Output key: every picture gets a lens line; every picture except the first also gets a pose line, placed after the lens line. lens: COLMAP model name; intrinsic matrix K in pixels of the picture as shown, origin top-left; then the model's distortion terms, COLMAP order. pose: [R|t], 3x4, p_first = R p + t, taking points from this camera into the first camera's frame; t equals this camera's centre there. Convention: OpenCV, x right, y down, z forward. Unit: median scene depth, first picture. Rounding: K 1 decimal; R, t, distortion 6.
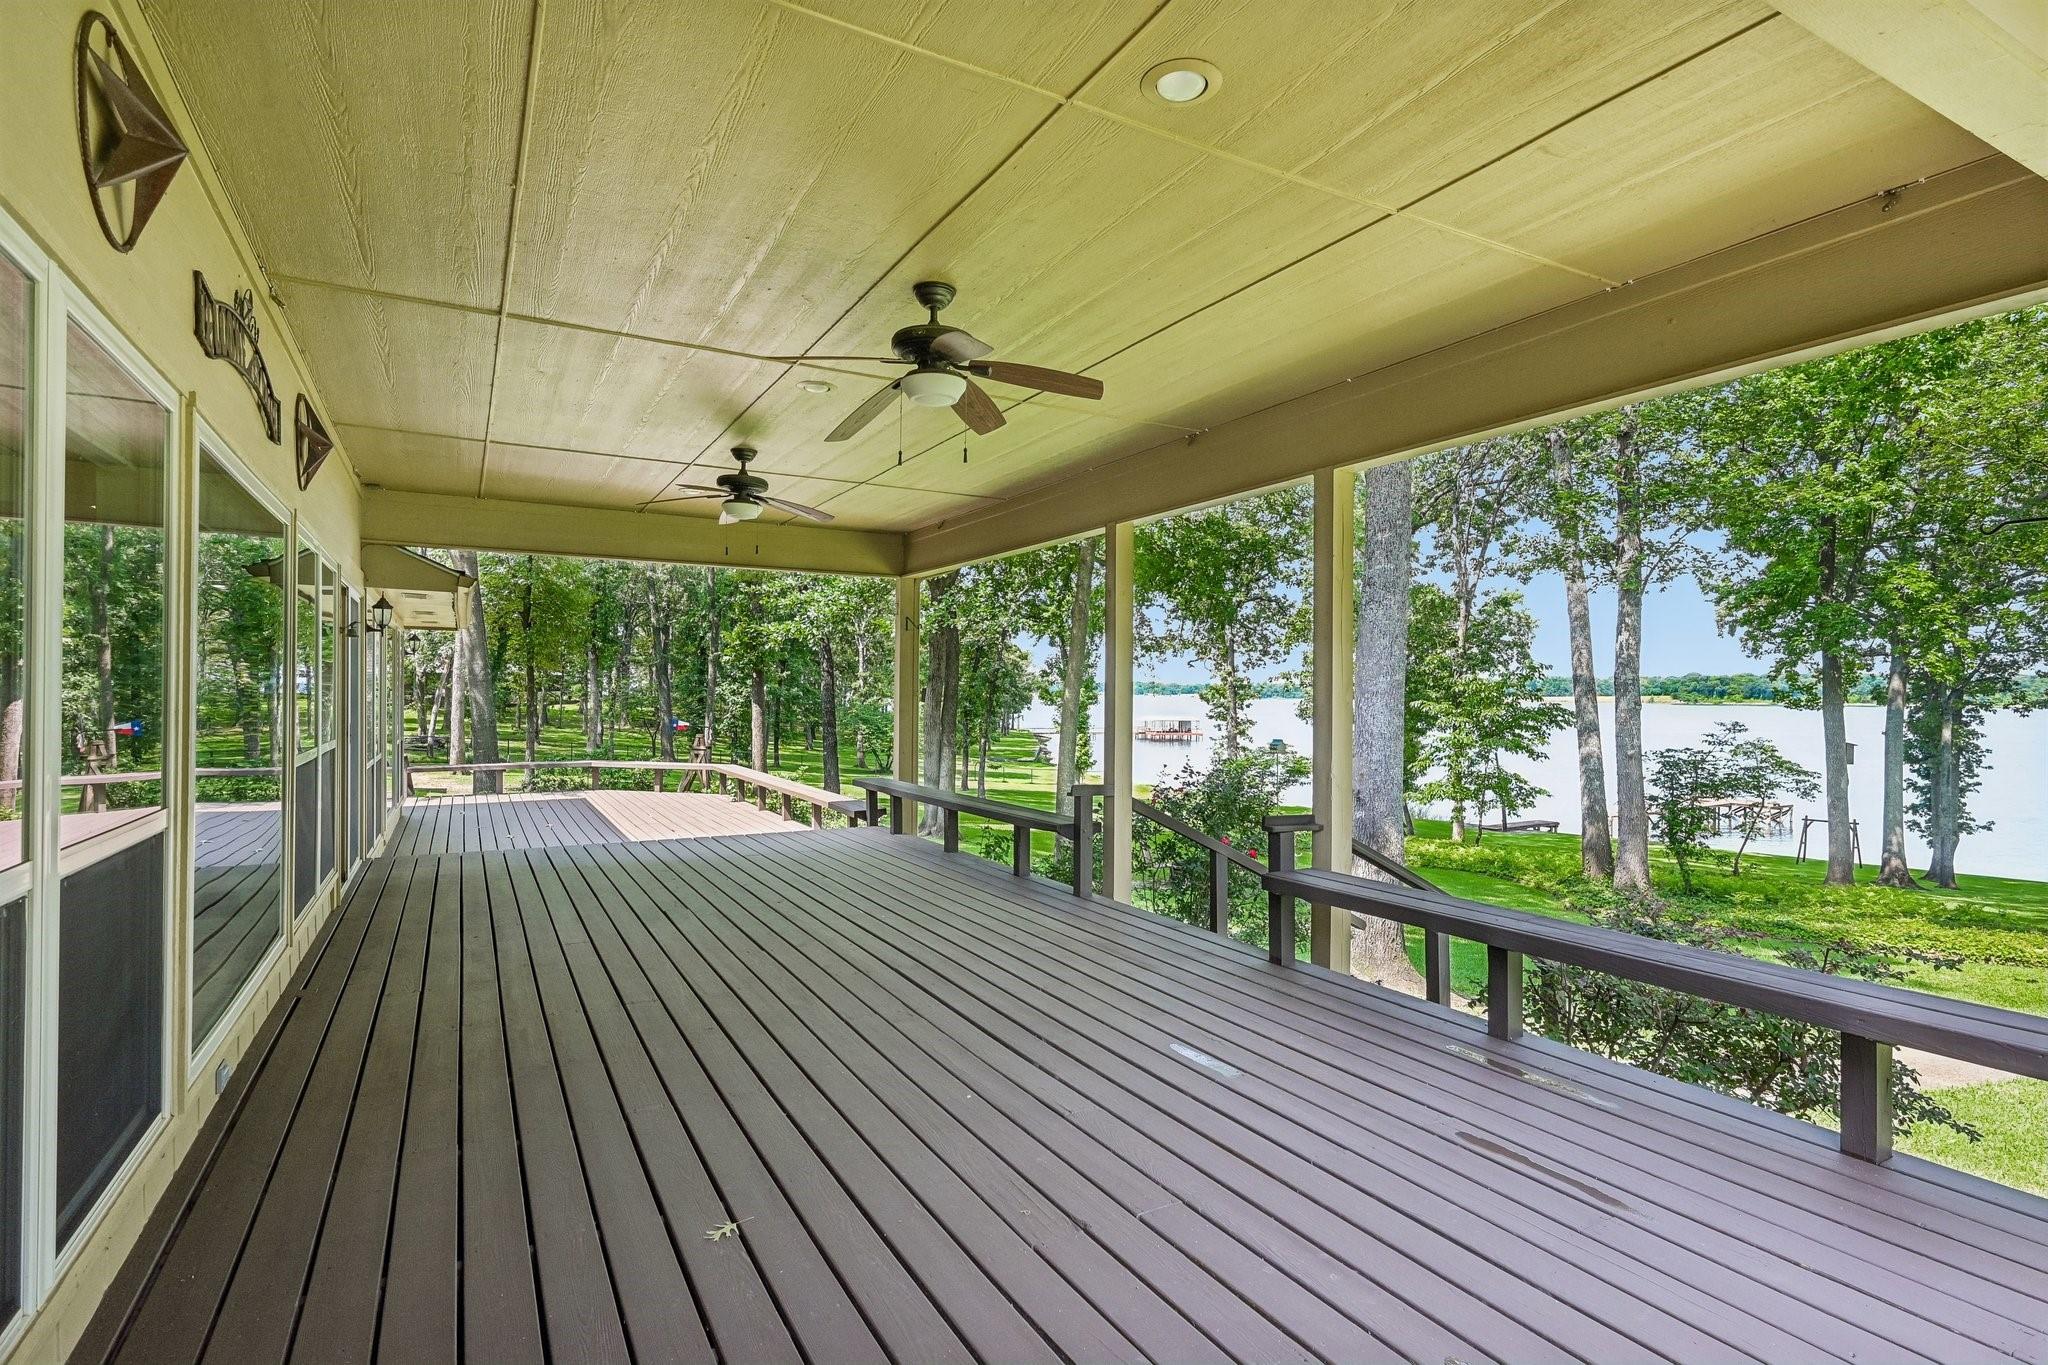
lens RADIAL K [[1013.7, 0, 1024.3], [0, 1013.7, 701.1], [0, 0, 1]] dist [0.002358, -0.001781]
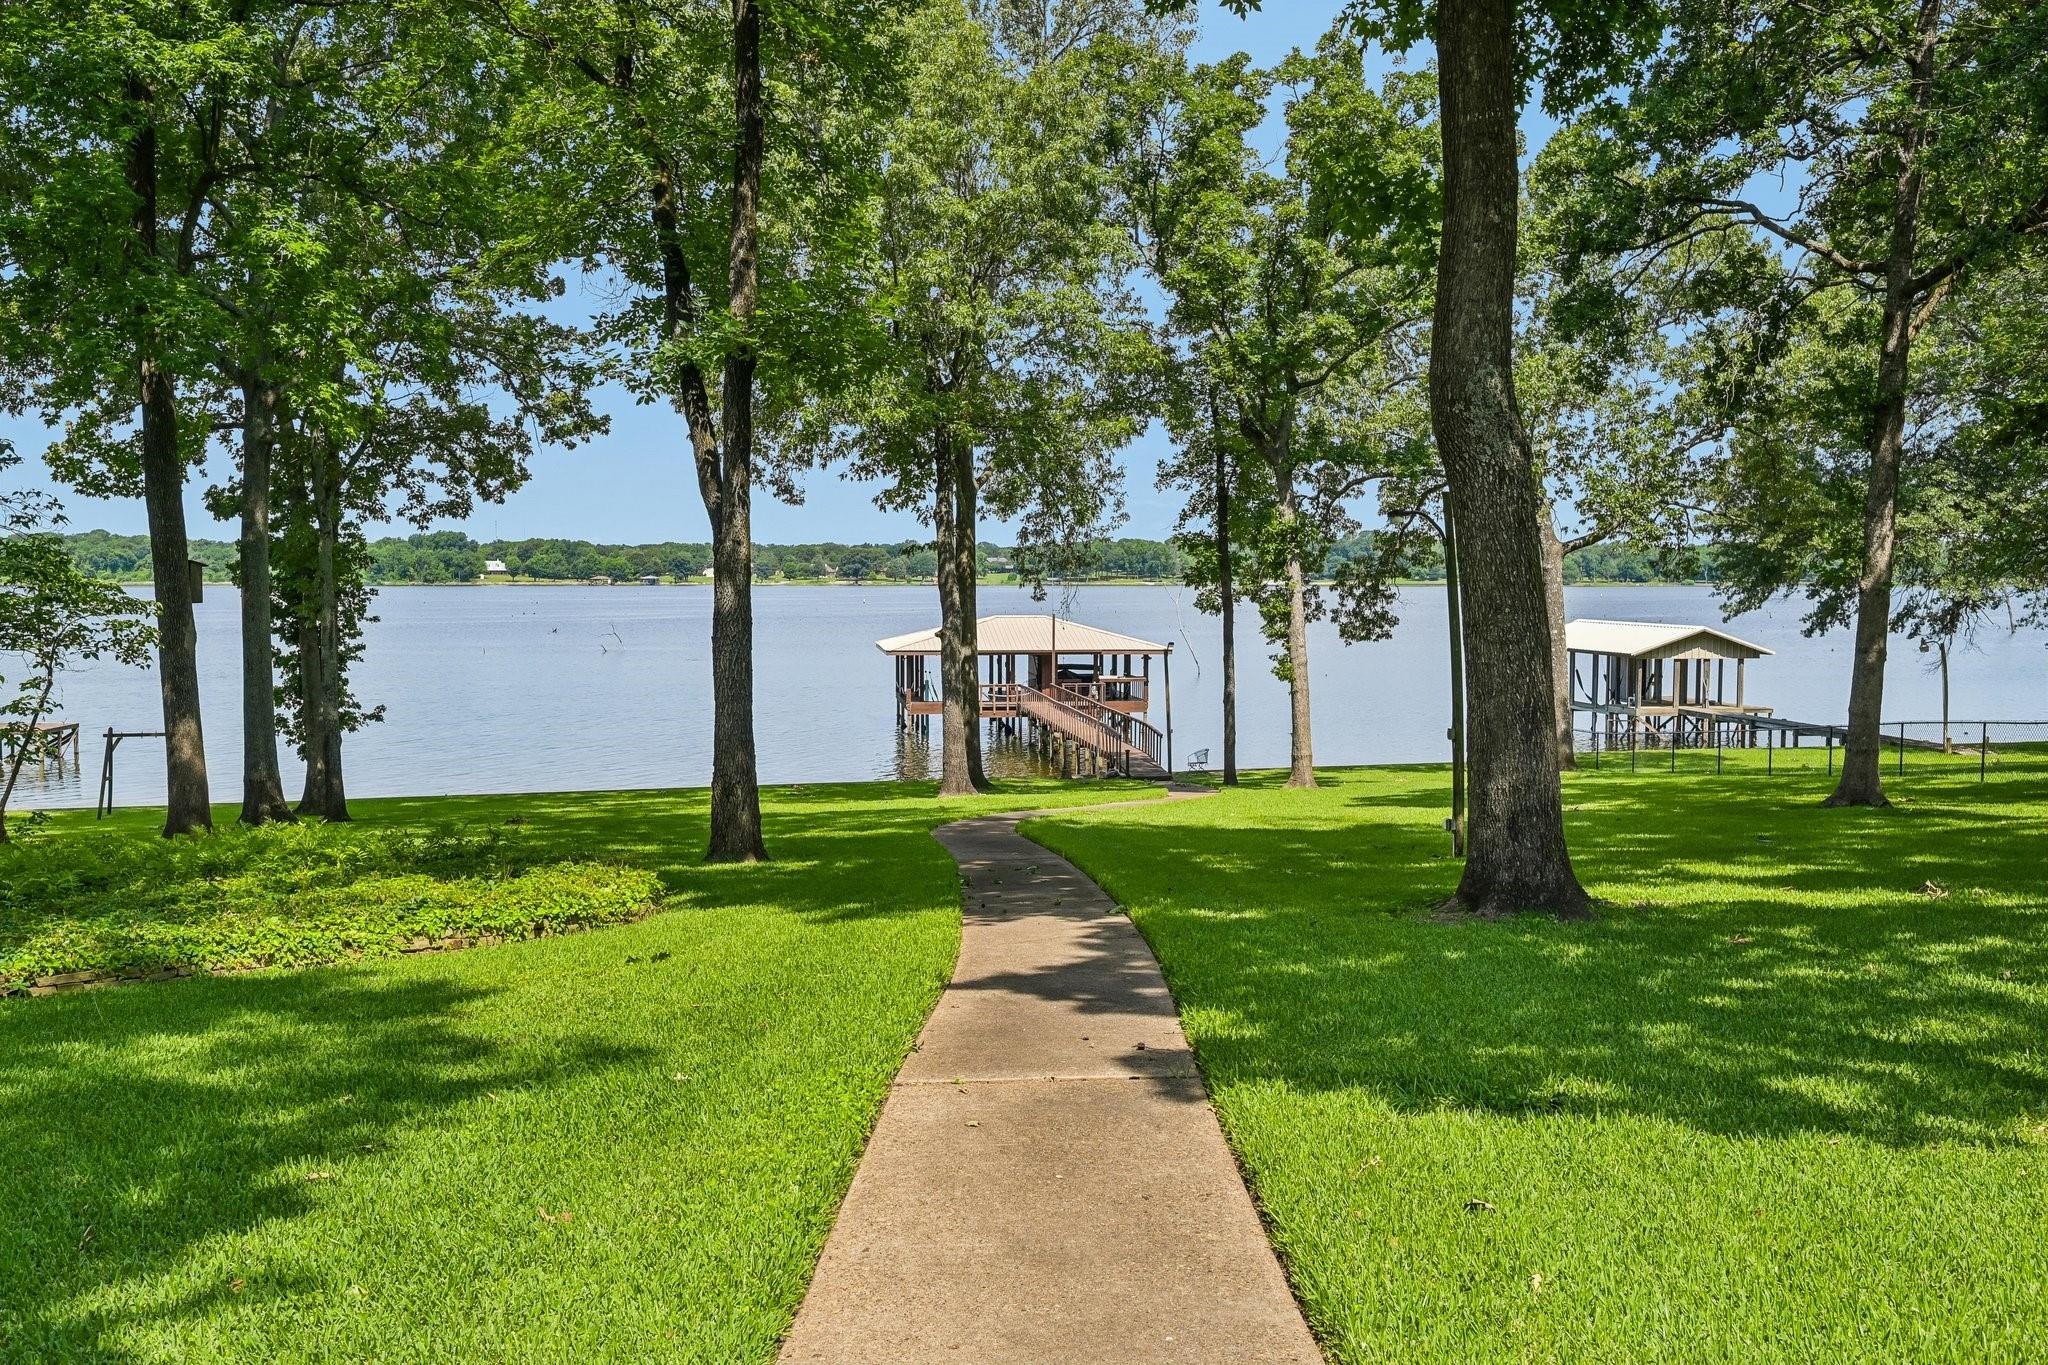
lens RADIAL K [[1796.4, 0, 1022.2], [0, 1796.4, 688.7], [0, 0, 1]] dist [0.006230, 0.001134]
pose [[0.417447, -0.063422, 0.906485, 0.129671], [0.008698, 0.997795, 0.065804, 0.039550], [-0.908660, -0.019585, 0.417078, 0.193524]]
